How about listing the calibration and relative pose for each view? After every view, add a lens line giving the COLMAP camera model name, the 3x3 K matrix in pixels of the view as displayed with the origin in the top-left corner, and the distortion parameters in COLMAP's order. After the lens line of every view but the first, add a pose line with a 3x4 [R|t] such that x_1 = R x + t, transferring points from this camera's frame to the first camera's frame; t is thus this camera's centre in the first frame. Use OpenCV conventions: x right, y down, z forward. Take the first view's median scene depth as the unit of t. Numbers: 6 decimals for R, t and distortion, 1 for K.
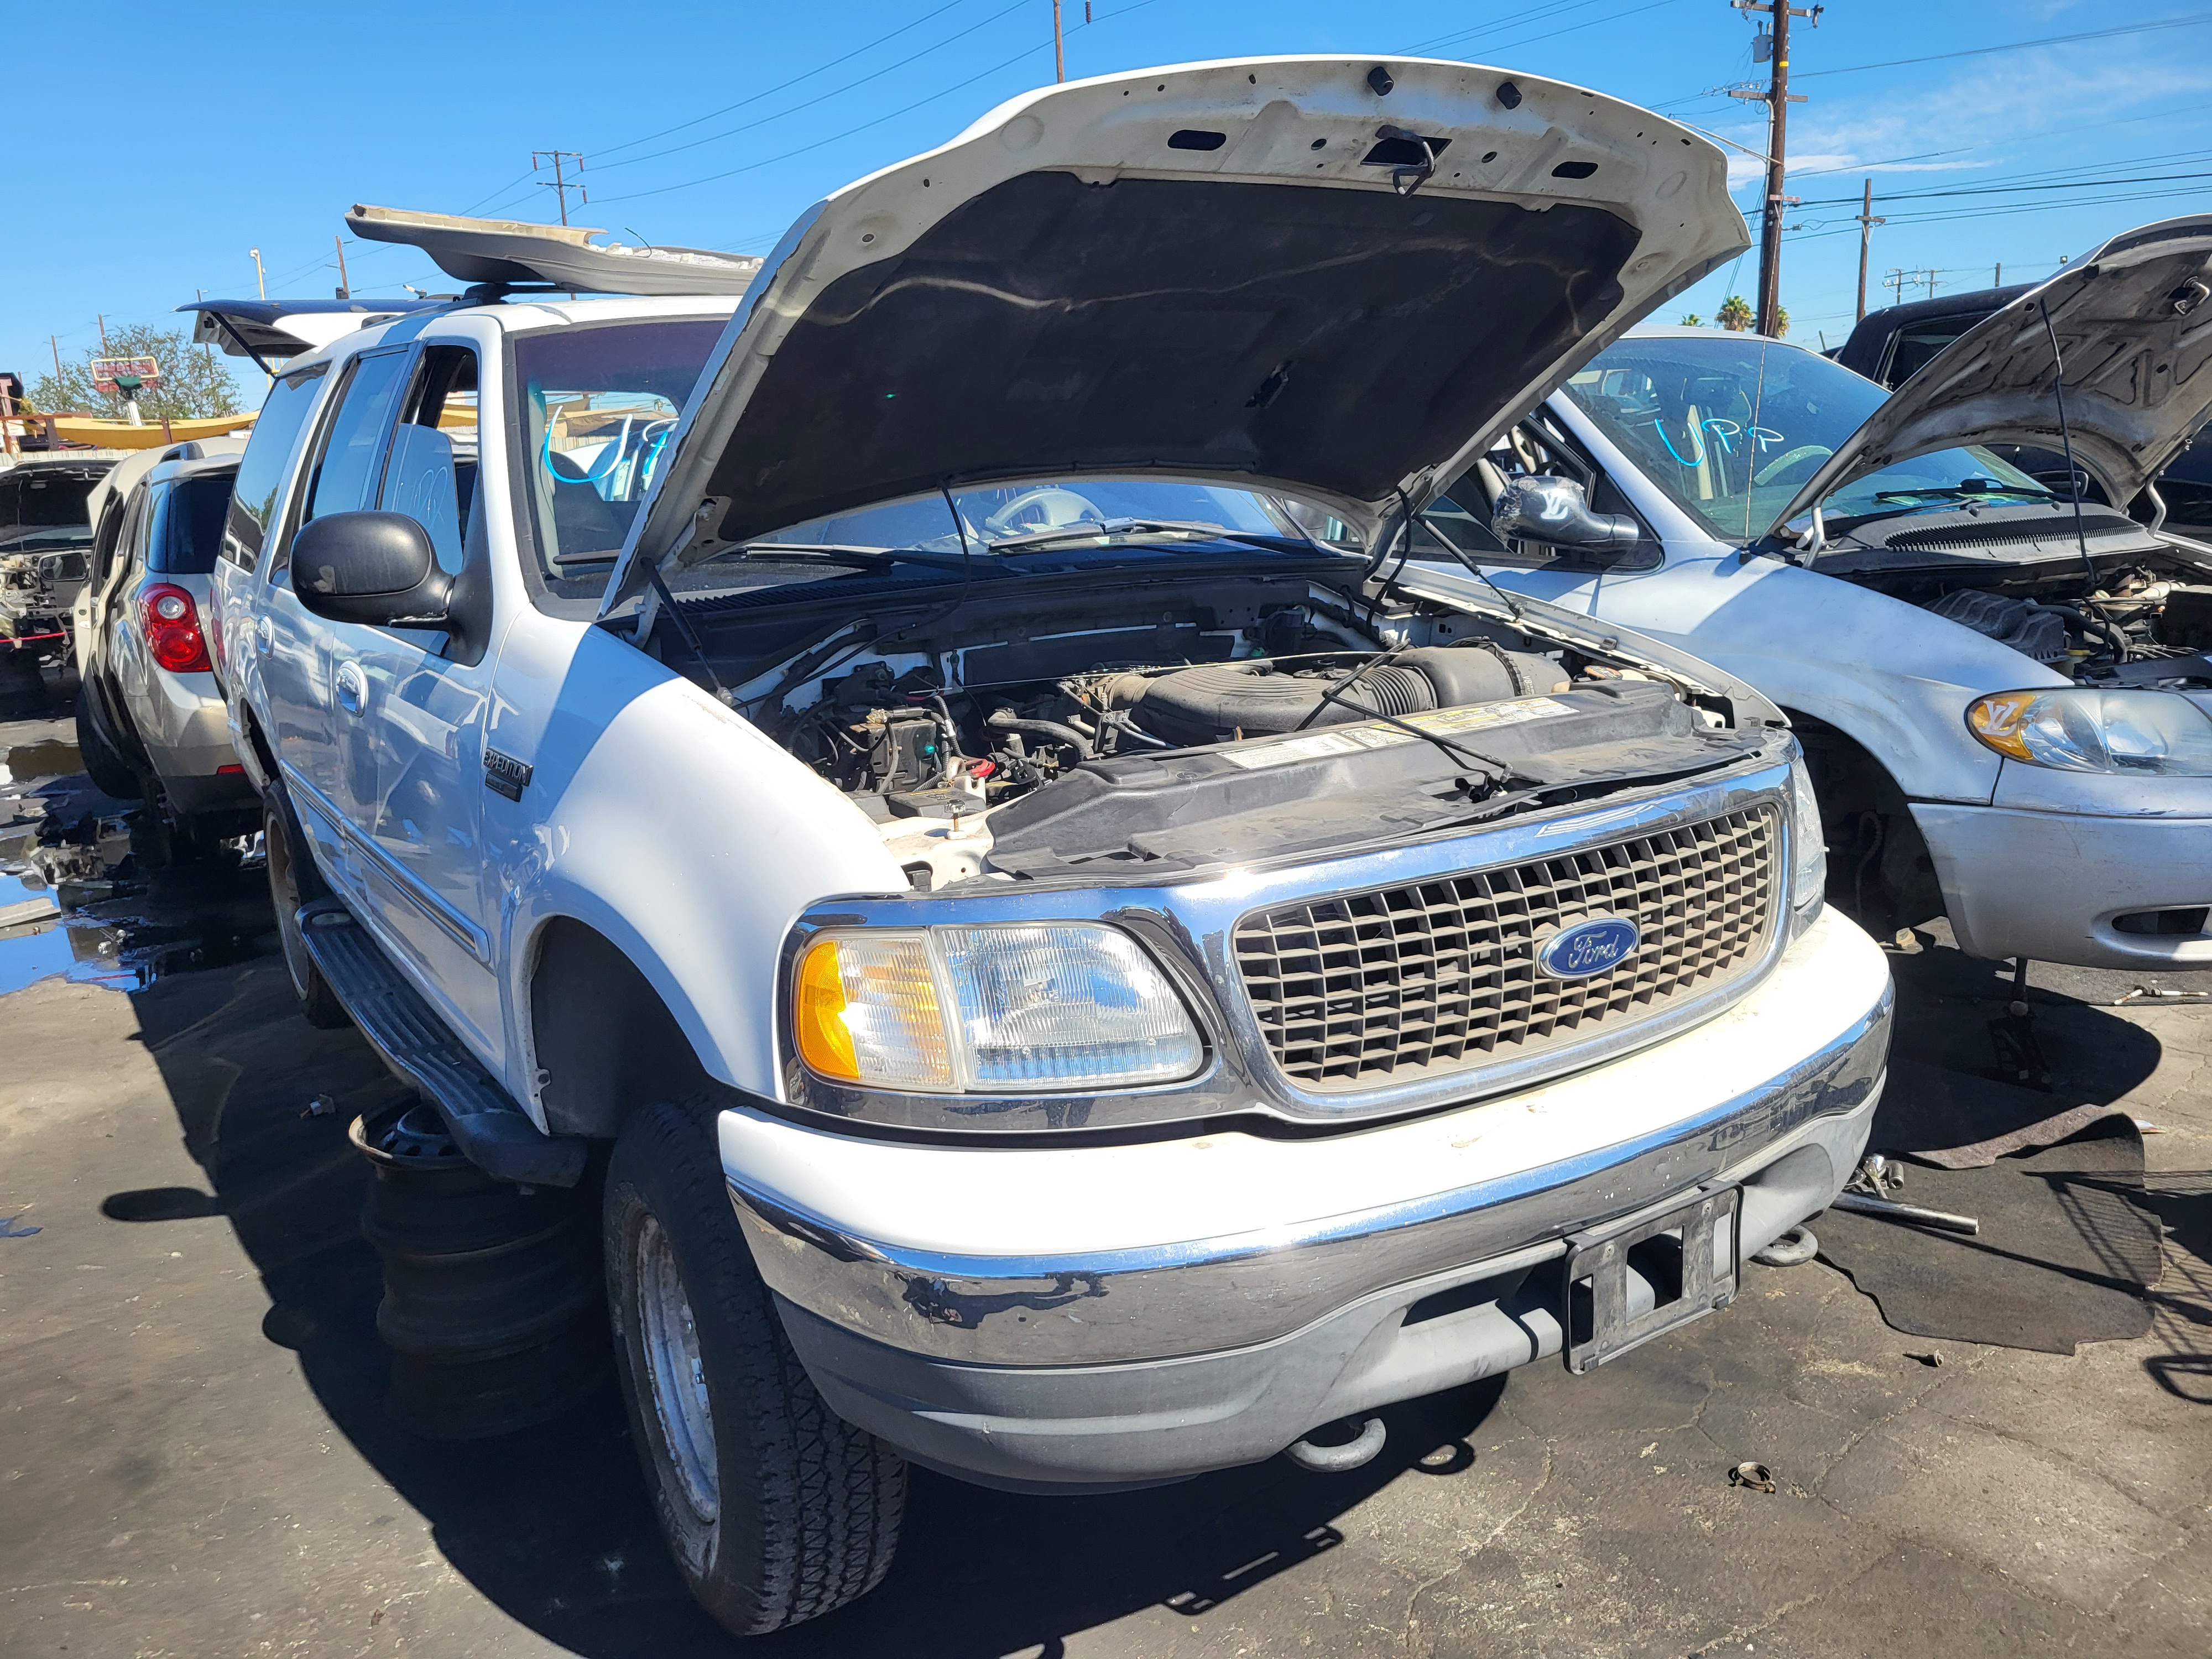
lens RADIAL K [[1659.3, 0, 1101.7], [0, 1659.3, 833.4], [0, 0, 1]] dist [0.051555, -0.029483]
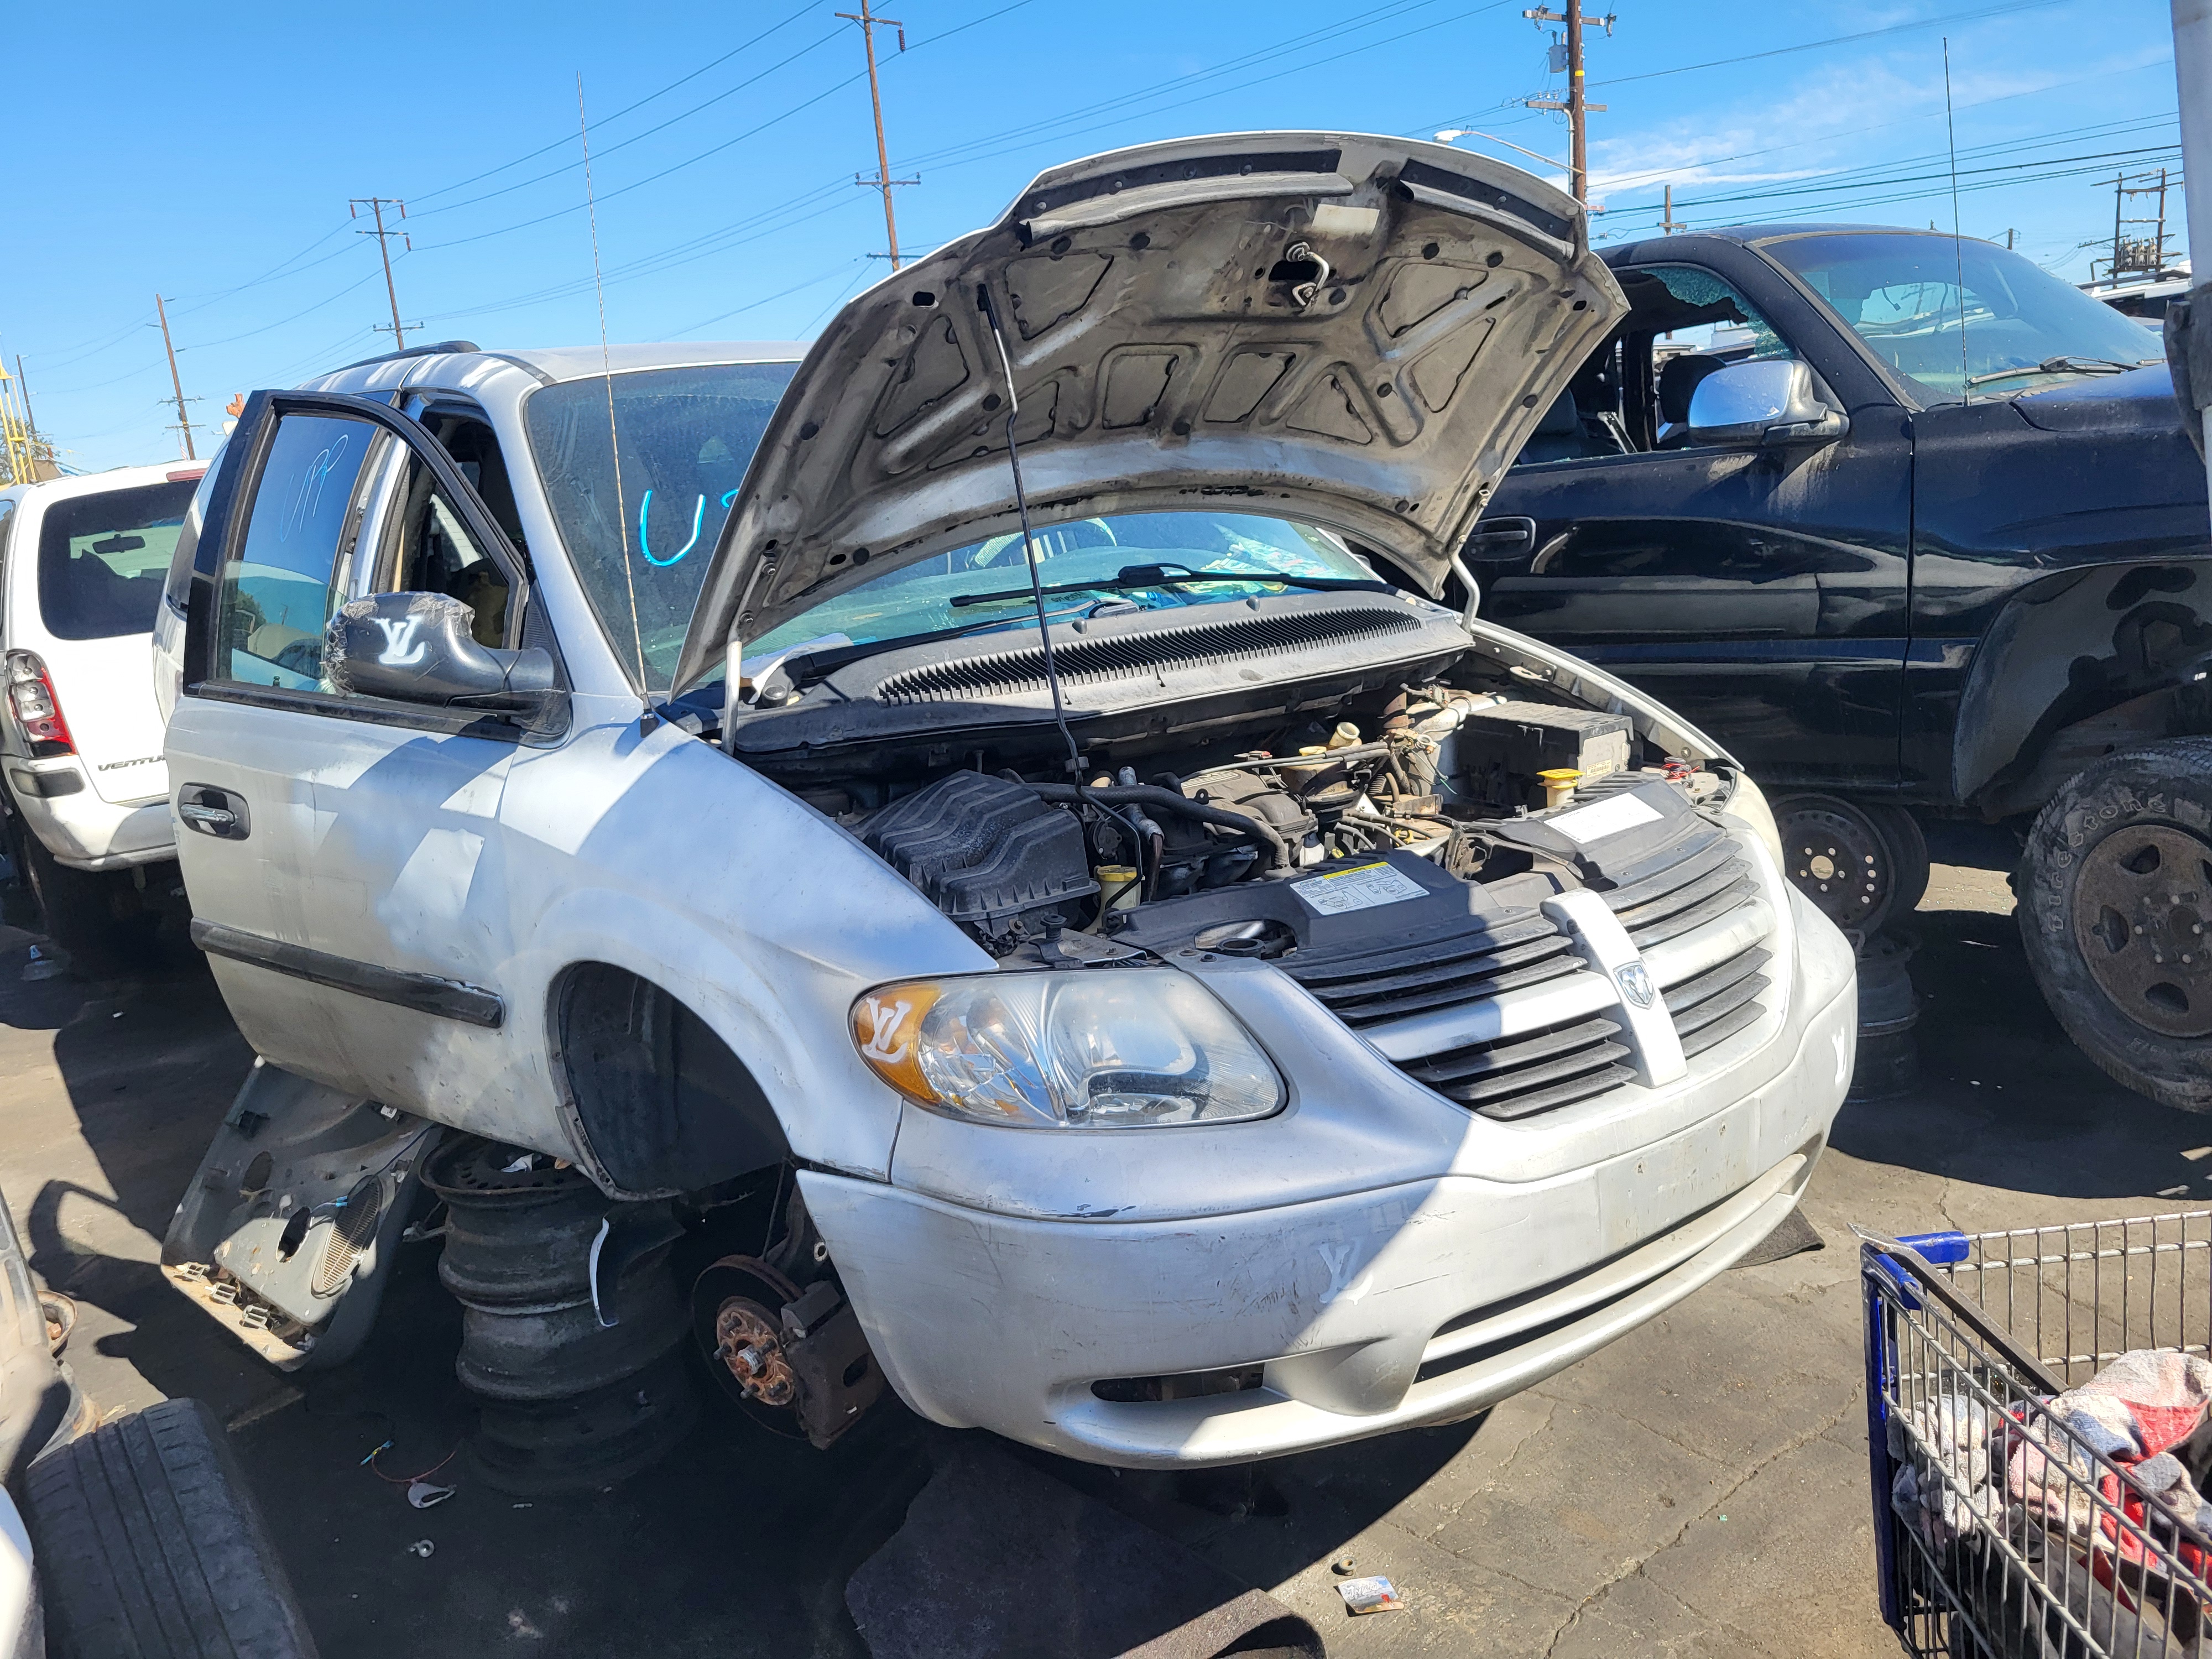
lens RADIAL K [[1659.3, 0, 1111.1], [0, 1659.3, 825.5], [0, 0, 1]] dist [0.051555, -0.029483]
pose [[0.996848, -0.053848, 0.058262, 0.507462], [0.055016, 0.998312, -0.018635, -0.106878], [-0.057160, 0.021782, 0.998127, 0.386680]]
